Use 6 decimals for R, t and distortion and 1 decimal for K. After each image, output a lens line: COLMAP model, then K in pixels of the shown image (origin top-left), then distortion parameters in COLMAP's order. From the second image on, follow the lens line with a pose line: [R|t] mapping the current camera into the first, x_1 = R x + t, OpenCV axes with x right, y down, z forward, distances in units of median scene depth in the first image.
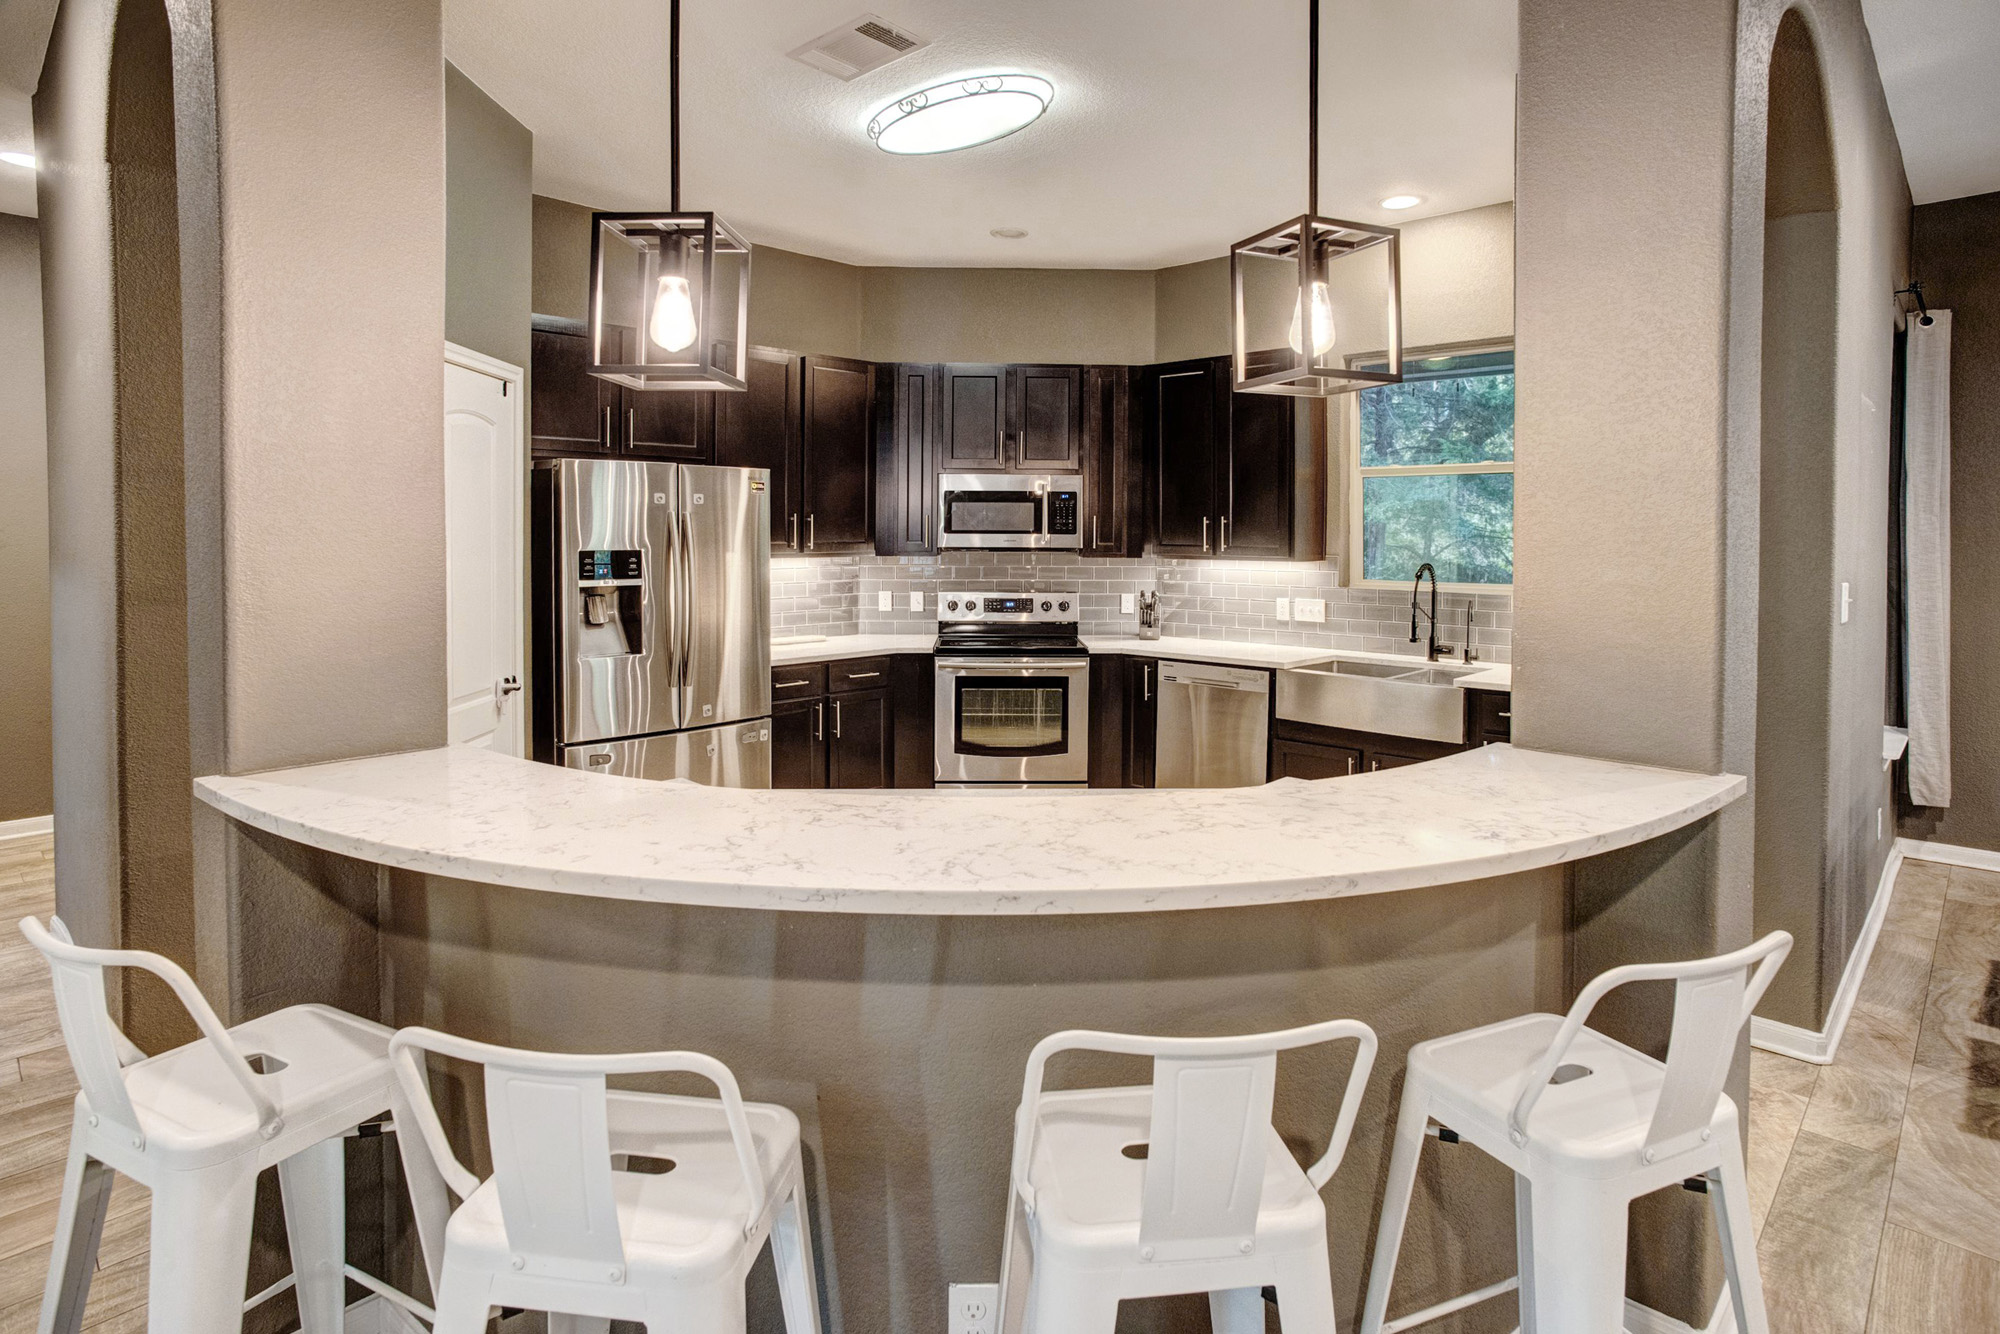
lens RADIAL K [[1089.8, 0, 1005.1], [0, 1089.8, 551.9], [0, 0, 1]] dist [-0.062207, 0.042861]
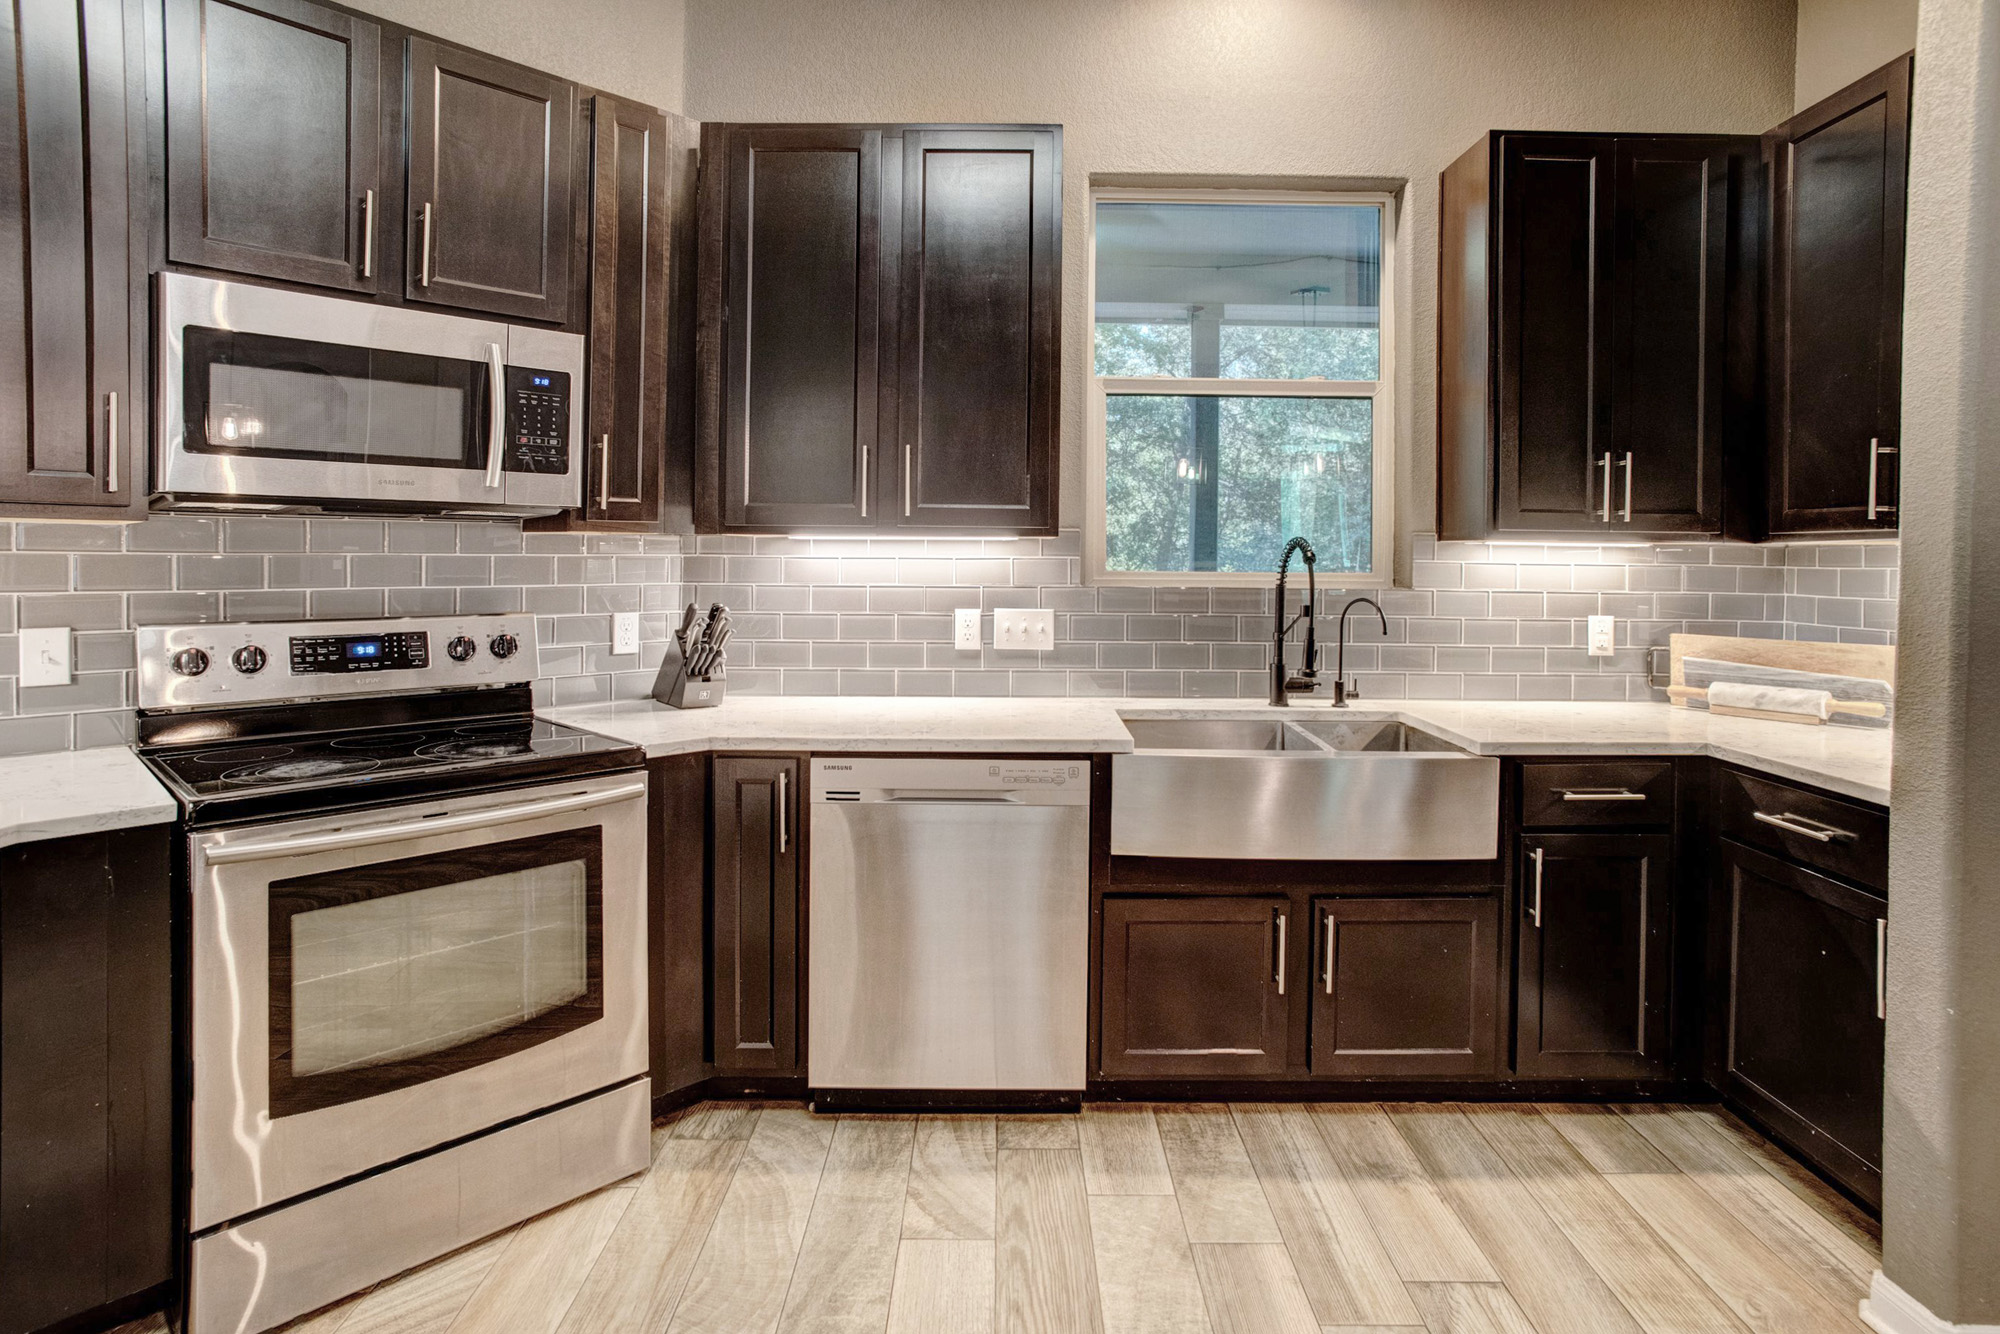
lens RADIAL K [[1089.8, 0, 1005.1], [0, 1089.8, 551.9], [0, 0, 1]] dist [-0.062207, 0.042861]
pose [[0.723375, 0.000085, 0.690455, -0.101554], [0.008112, 0.999930, -0.008622, 0.018806], [-0.690407, 0.011838, 0.723324, 0.587497]]
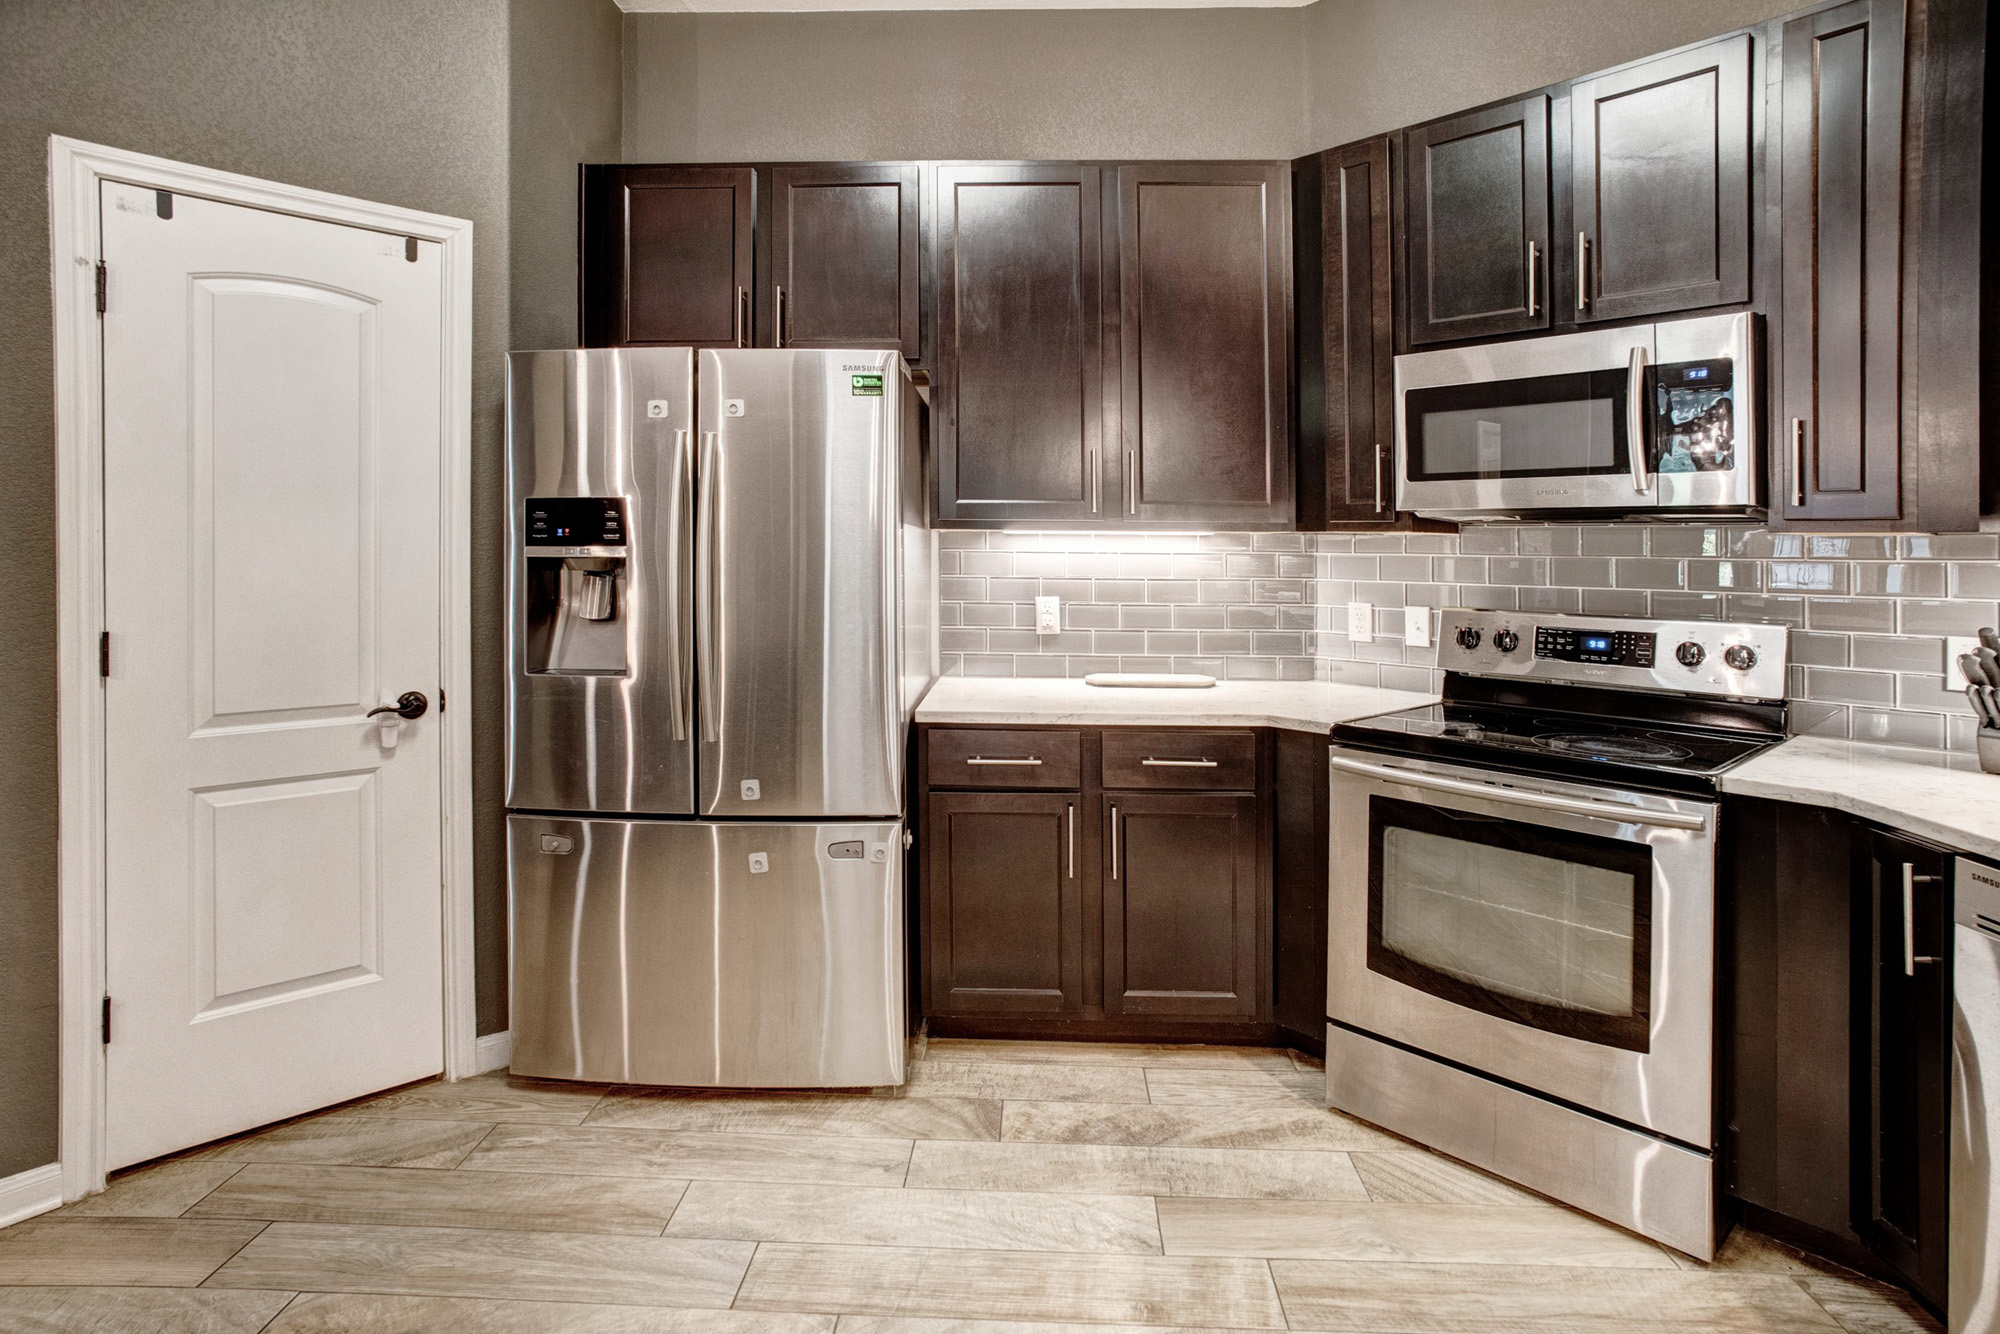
lens RADIAL K [[1089.8, 0, 1005.1], [0, 1089.8, 551.9], [0, 0, 1]] dist [-0.062207, 0.042861]
pose [[0.671839, 0.005972, -0.740673, 0.171976], [-0.020435, 0.999736, -0.010474, 0.021893], [0.740415, 0.022173, 0.671784, 0.565612]]
